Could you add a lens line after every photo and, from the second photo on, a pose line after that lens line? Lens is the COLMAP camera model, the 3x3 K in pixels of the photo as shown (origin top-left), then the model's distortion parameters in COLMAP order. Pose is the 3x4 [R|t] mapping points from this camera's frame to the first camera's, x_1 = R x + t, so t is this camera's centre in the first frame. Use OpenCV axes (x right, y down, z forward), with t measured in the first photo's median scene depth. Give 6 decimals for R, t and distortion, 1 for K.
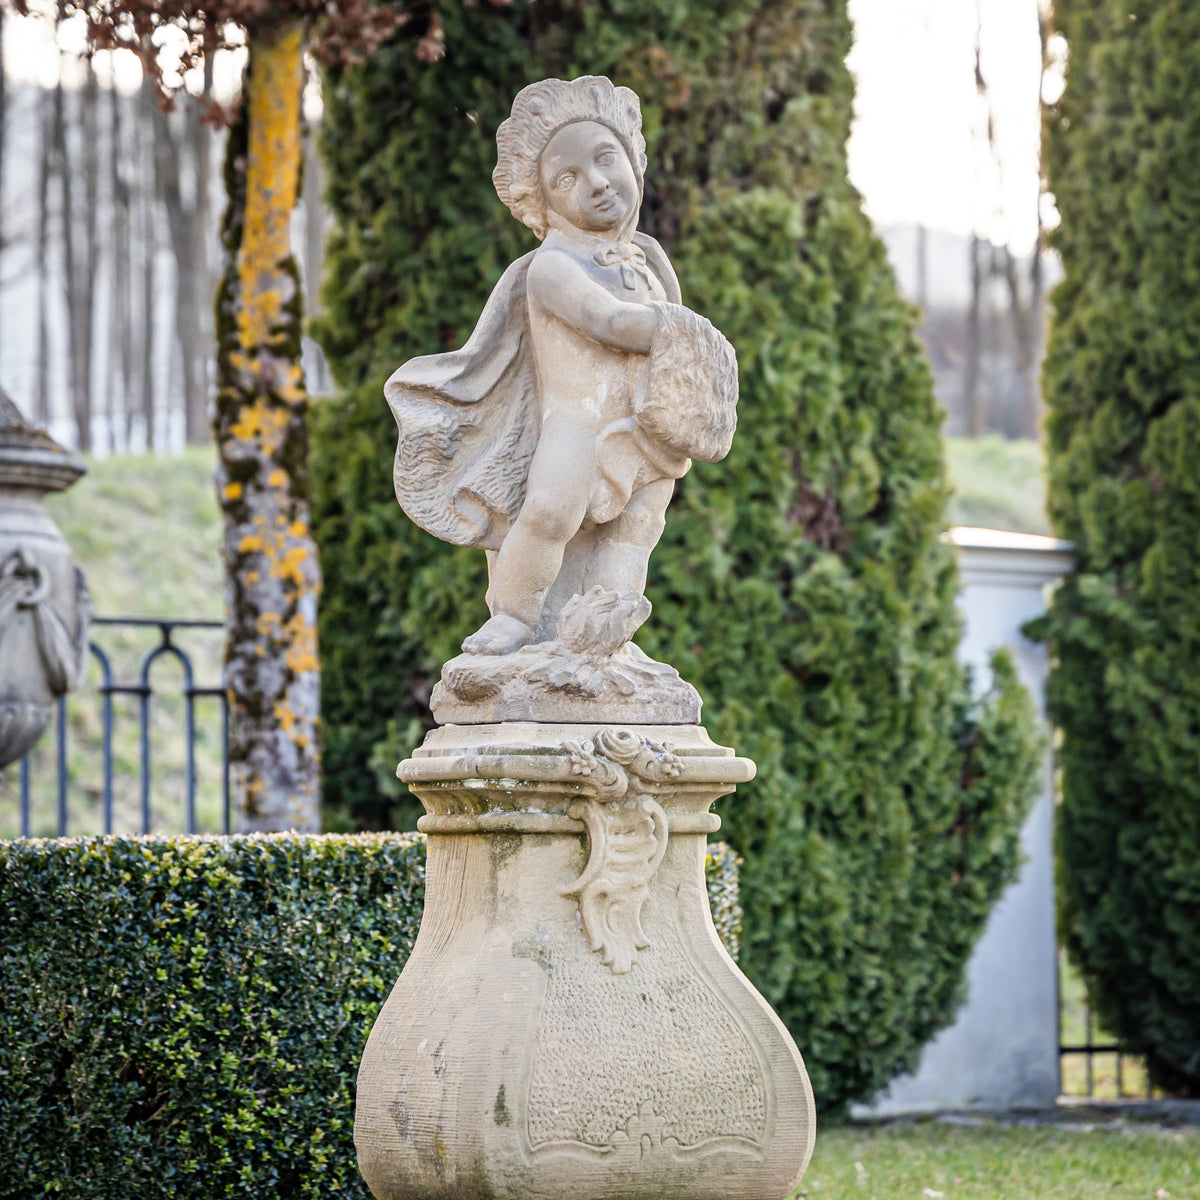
lens RADIAL K [[5854.4, 0, 601.0], [0, 5854.4, 494.8], [0, 0, 1]] dist [0.523511, 2.300770]
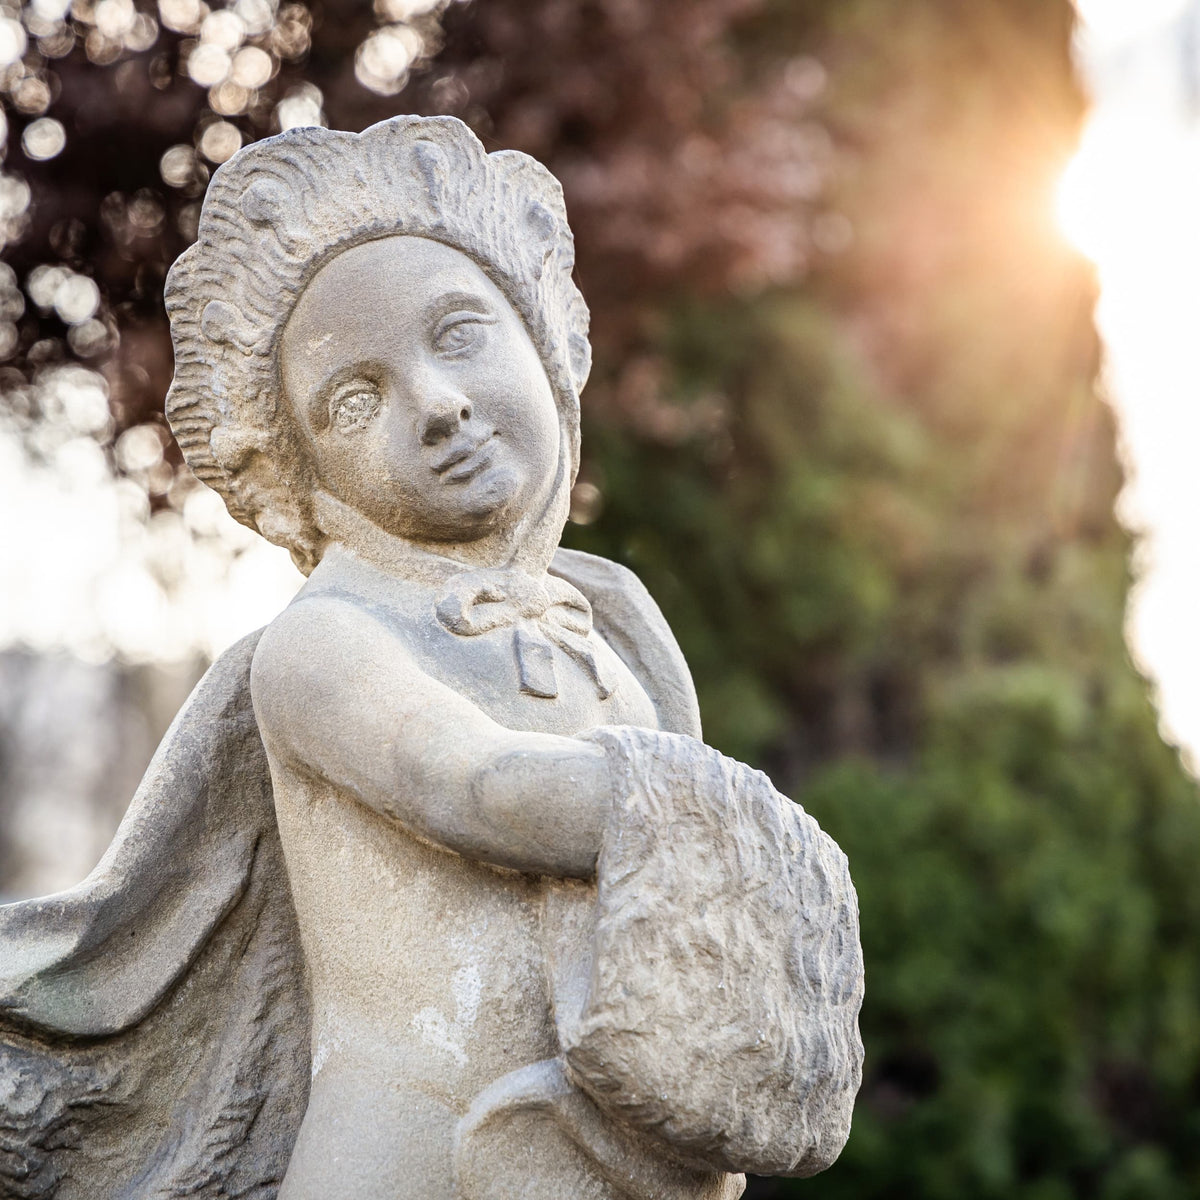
lens RADIAL K [[5239.8, 0, 562.6], [0, 5239.8, 599.4], [0, 0, 1]] dist [0.627806, 0.328279]
pose [[0.997015, -0.042758, -0.064291, 0.026642], [0.037527, 0.996049, -0.080485, -0.015119], [0.067478, 0.077832, 0.994680, 0.673646]]
